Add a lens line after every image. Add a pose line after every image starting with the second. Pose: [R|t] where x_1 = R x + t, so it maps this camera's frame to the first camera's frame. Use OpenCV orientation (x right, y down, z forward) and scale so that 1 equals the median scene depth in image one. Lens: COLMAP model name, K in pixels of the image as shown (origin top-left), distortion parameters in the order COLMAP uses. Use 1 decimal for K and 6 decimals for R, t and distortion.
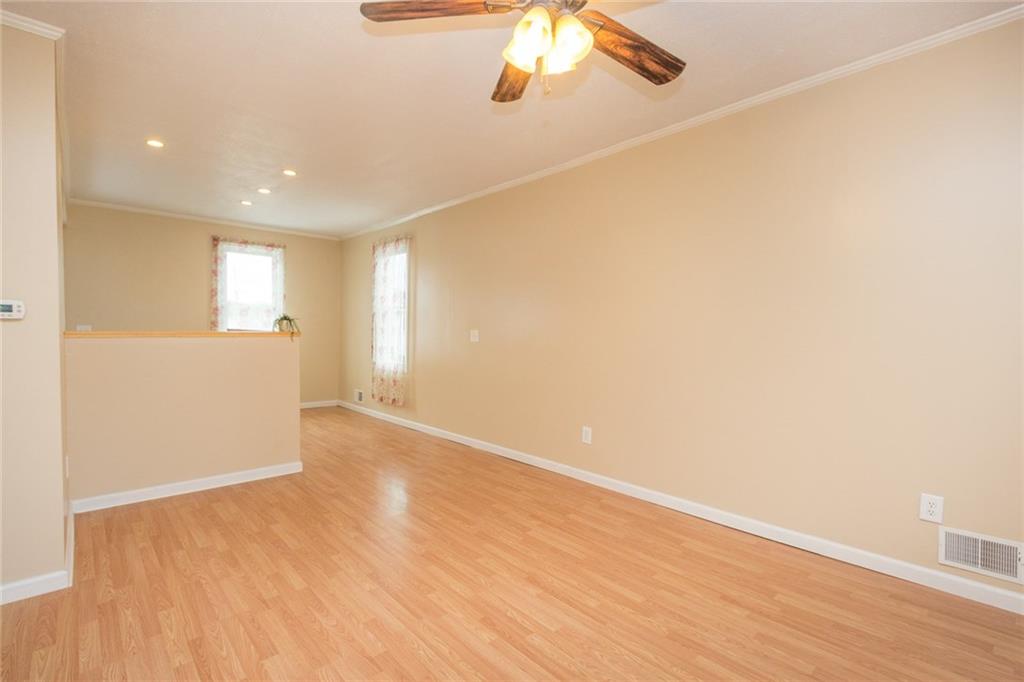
lens RADIAL K [[471.3, 0, 514.0], [0, 471.3, 345.2], [0, 0, 1]] dist [0.000597, -0.001763]
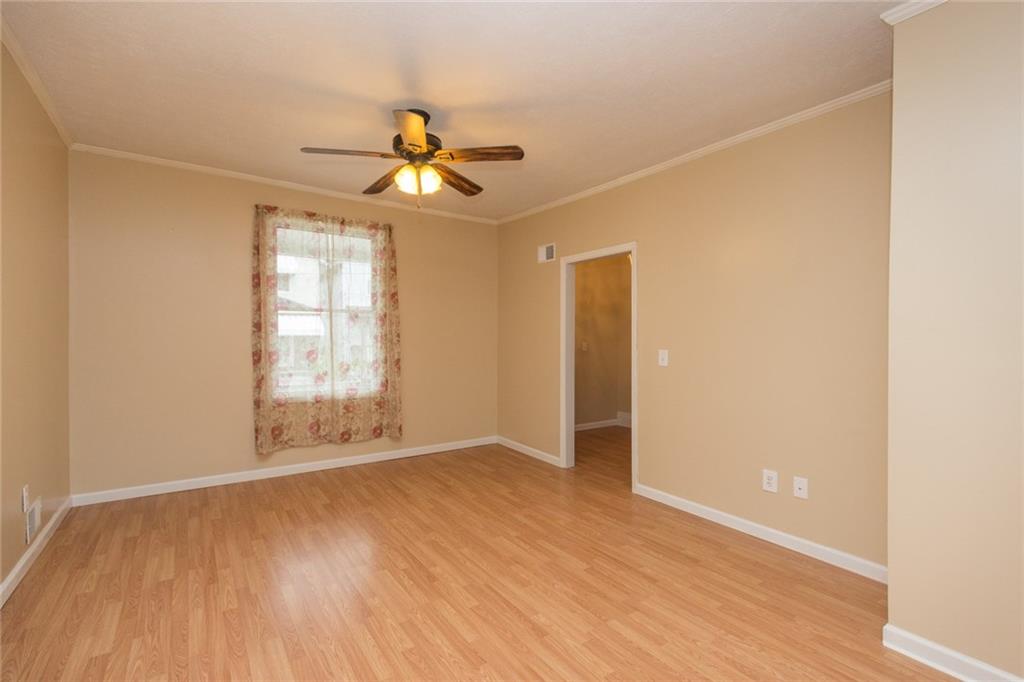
lens RADIAL K [[471.3, 0, 509.8], [0, 471.3, 341.5], [0, 0, 1]] dist [0.000597, -0.001763]
pose [[-0.990050, -0.015851, 0.139817, -0.404947], [-0.012115, 0.999548, 0.027529, -0.064479], [-0.140190, 0.025562, -0.989795, 2.098597]]
